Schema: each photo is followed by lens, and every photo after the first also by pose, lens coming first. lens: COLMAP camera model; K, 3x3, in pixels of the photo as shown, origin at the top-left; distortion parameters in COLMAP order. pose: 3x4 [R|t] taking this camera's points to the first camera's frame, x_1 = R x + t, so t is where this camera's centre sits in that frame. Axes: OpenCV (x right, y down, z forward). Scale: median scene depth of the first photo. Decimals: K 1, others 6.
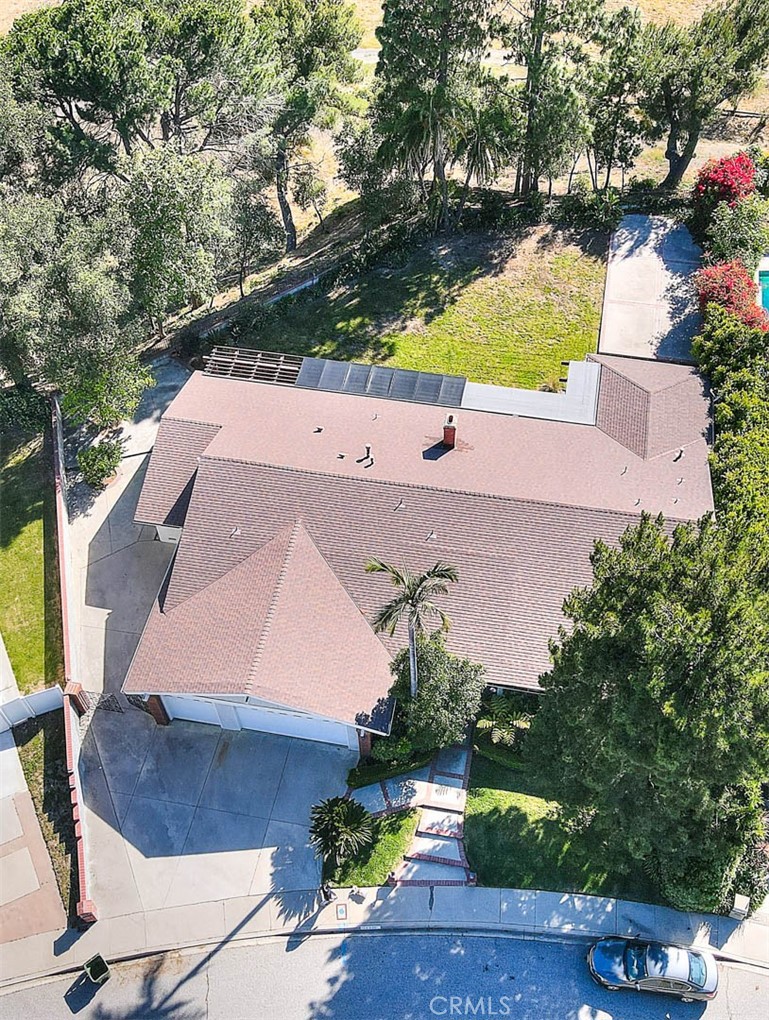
lens RADIAL K [[1031.6, 0, 419.3], [0, 1031.6, 512.7], [0, 0, 1]] dist [0.033292, 0.000000]
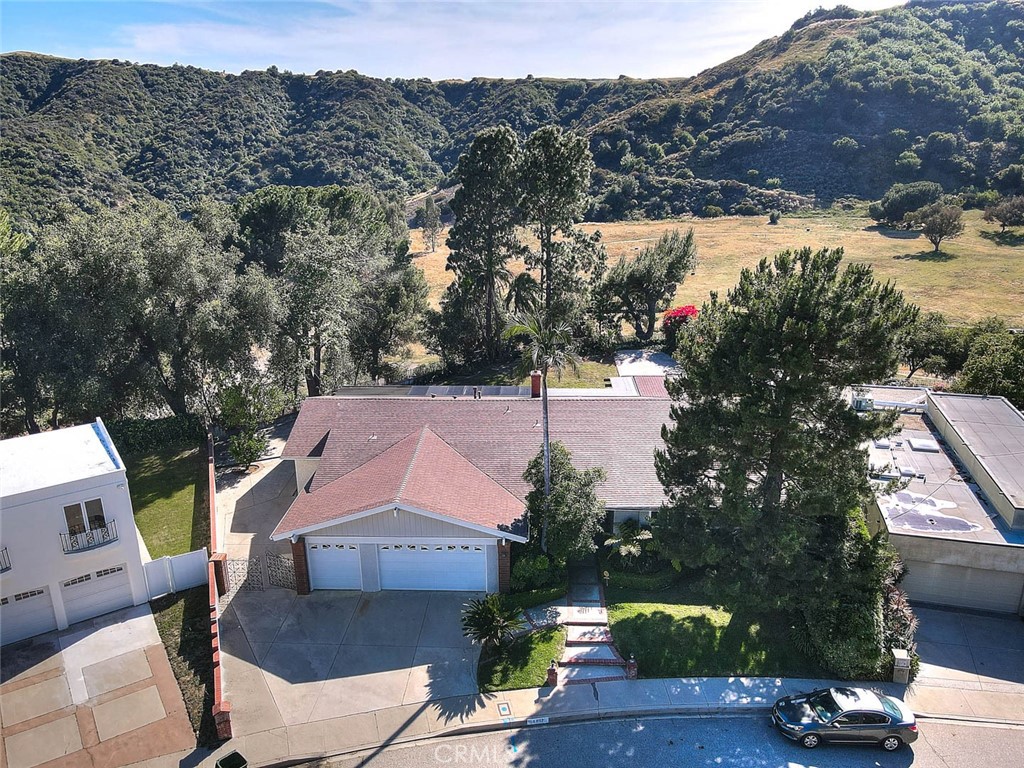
lens RADIAL K [[741.1, 0, 515.3], [0, 741.1, 385.8], [0, 0, 1]] dist [0.027065, -0.005854]
pose [[0.990603, -0.055756, 0.124888, -0.125564], [0.117495, 0.814306, -0.568419, 0.502275], [-0.070004, 0.577751, 0.813205, 0.276844]]
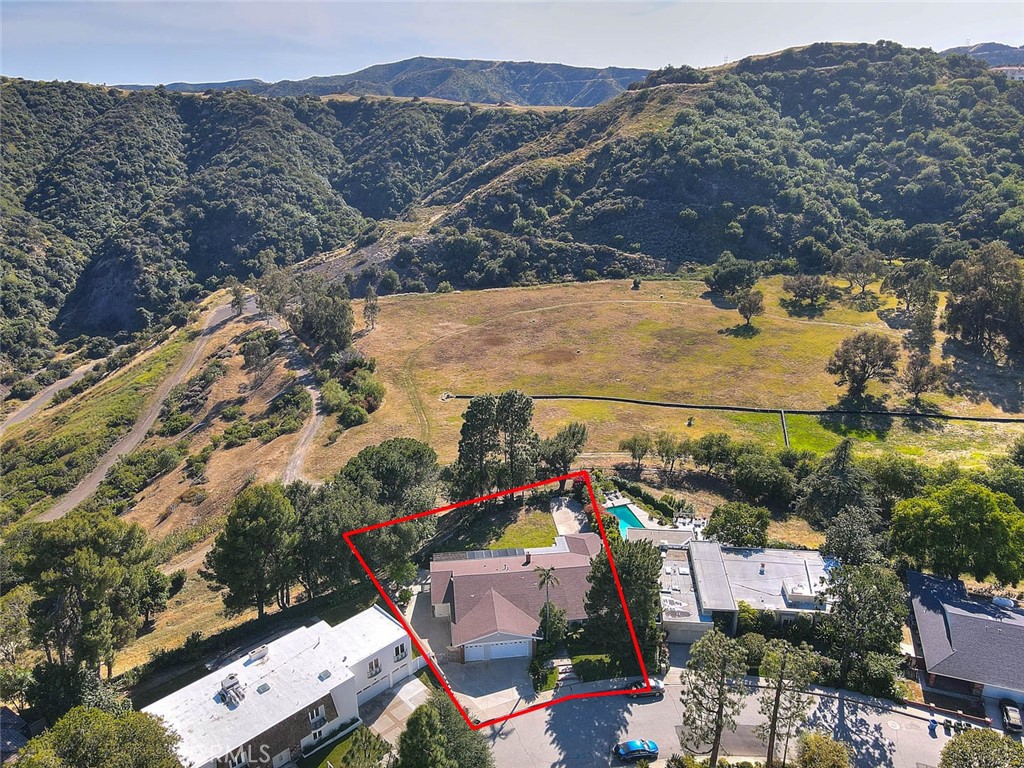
lens RADIAL K [[741.1, 0, 512.1], [0, 741.1, 384.1], [0, 0, 1]] dist [0.027065, -0.005854]
pose [[0.956752, -0.111030, 0.268882, -0.609536], [0.238357, 0.829080, -0.505779, 0.663895], [-0.166768, 0.547995, 0.819689, -1.182022]]
